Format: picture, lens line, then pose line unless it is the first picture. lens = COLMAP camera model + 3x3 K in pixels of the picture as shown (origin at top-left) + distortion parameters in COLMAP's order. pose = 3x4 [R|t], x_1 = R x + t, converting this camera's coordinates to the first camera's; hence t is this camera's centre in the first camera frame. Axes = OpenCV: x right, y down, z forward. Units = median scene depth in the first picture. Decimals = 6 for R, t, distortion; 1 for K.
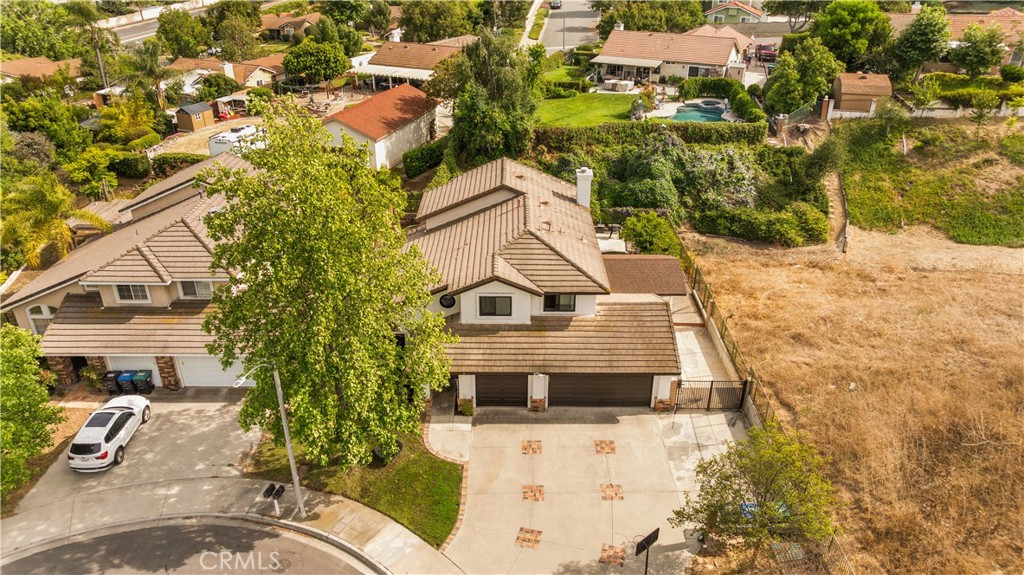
lens RADIAL K [[722.3, 0, 515.5], [0, 722.3, 286.0], [0, 0, 1]] dist [-0.023929, 0.006762]
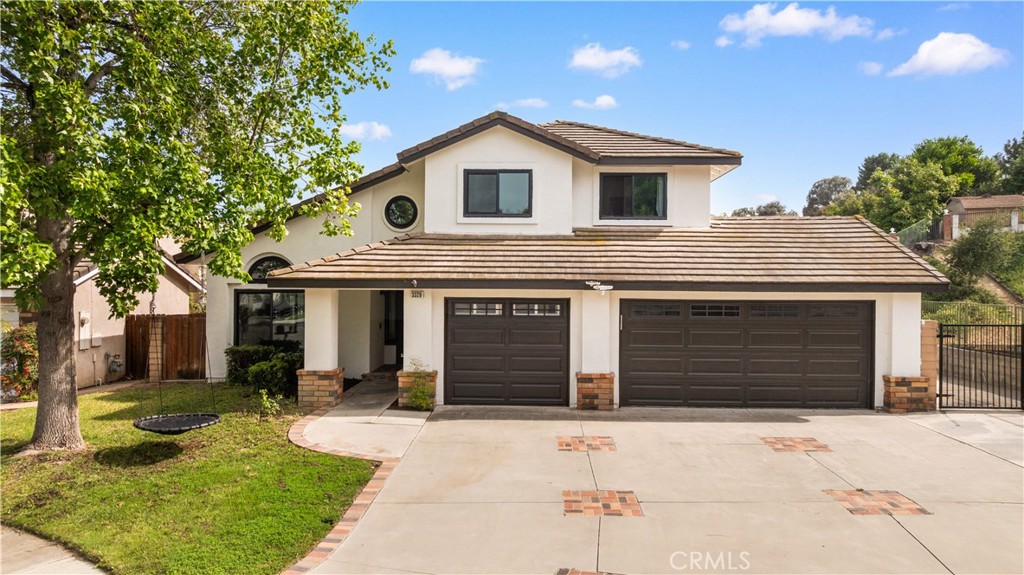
lens RADIAL K [[722.3, 0, 515.5], [0, 722.3, 286.0], [0, 0, 1]] dist [-0.023929, 0.006762]
pose [[0.999304, -0.001301, -0.037286, 0.001431], [-0.015835, 0.890115, -0.455460, 0.295808], [0.033782, 0.455733, 0.889475, 0.608391]]
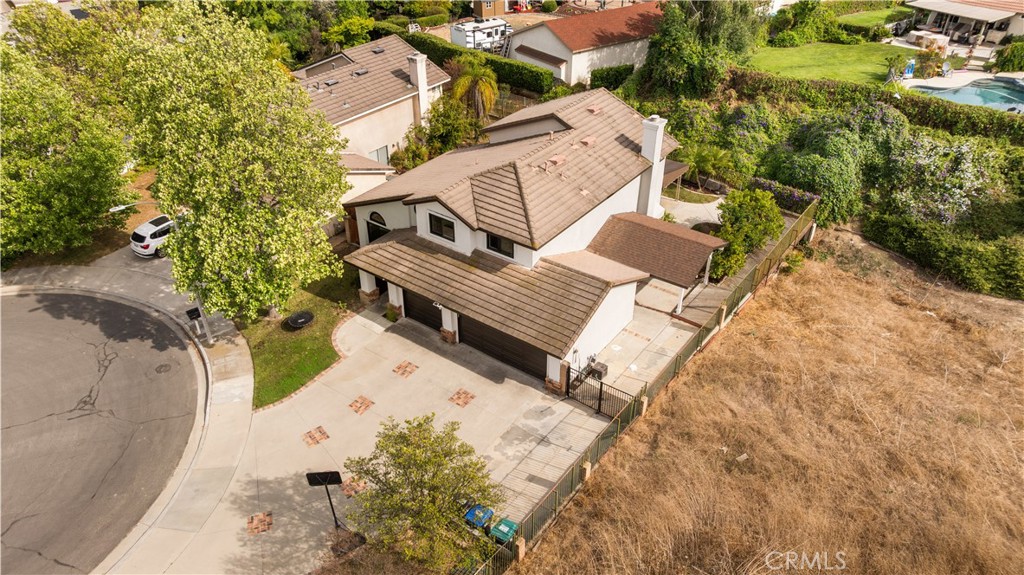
lens RADIAL K [[722.3, 0, 515.5], [0, 722.3, 286.0], [0, 0, 1]] dist [-0.023929, 0.006762]
pose [[0.808648, 0.326990, -0.489045, 0.563021], [-0.269974, 0.944859, 0.185353, -0.106889], [0.522688, -0.017856, 0.852337, 0.208426]]
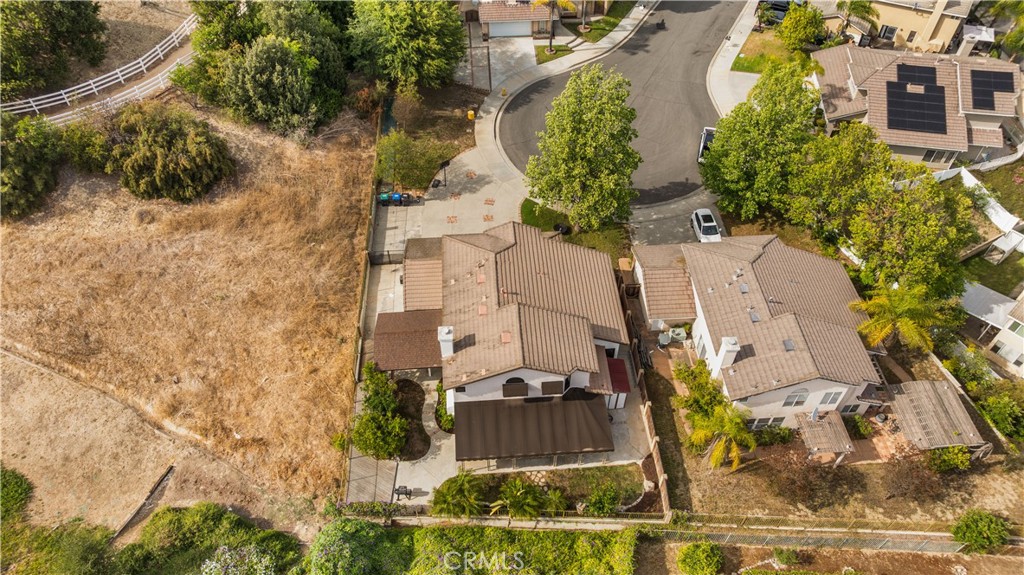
lens RADIAL K [[722.3, 0, 515.5], [0, 722.3, 286.0], [0, 0, 1]] dist [-0.023929, 0.006762]
pose [[-0.997806, 0.046604, -0.047034, 0.047115], [-0.034051, 0.248051, 0.968148, -1.542383], [0.056786, 0.967625, -0.245920, 1.507575]]
